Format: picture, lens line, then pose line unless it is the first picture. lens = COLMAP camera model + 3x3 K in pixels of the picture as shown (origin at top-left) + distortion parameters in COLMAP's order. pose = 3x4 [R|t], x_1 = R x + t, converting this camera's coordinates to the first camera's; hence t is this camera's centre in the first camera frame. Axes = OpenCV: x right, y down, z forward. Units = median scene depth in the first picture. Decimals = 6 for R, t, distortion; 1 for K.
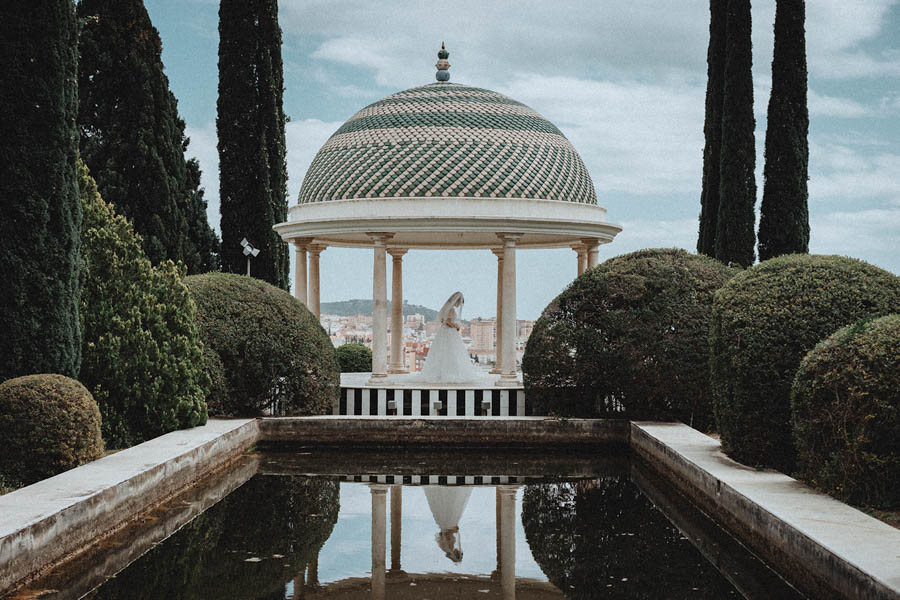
lens RADIAL K [[1291.5, 0, 448.2], [0, 1291.5, 301.8], [0, 0, 1]] dist [0.009843, 0.000000]
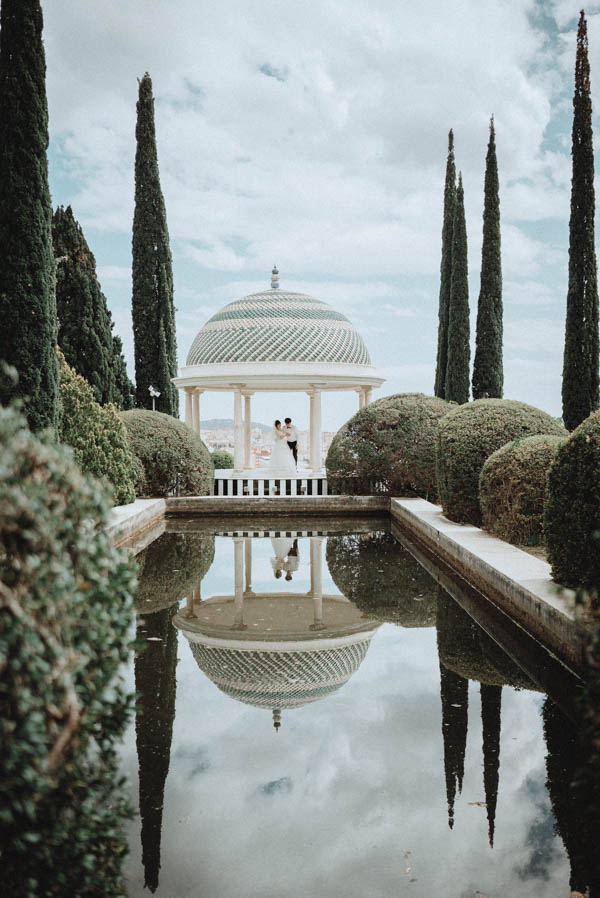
lens RADIAL K [[1288.7, 0, 300.8], [0, 1288.7, 448.4], [0, 0, 1]] dist [0.009843, 0.000000]
pose [[0.999380, -0.009964, 0.033780, -0.028937], [0.008066, 0.998404, 0.055889, -0.062463], [-0.034283, -0.055582, 0.997865, -0.629092]]
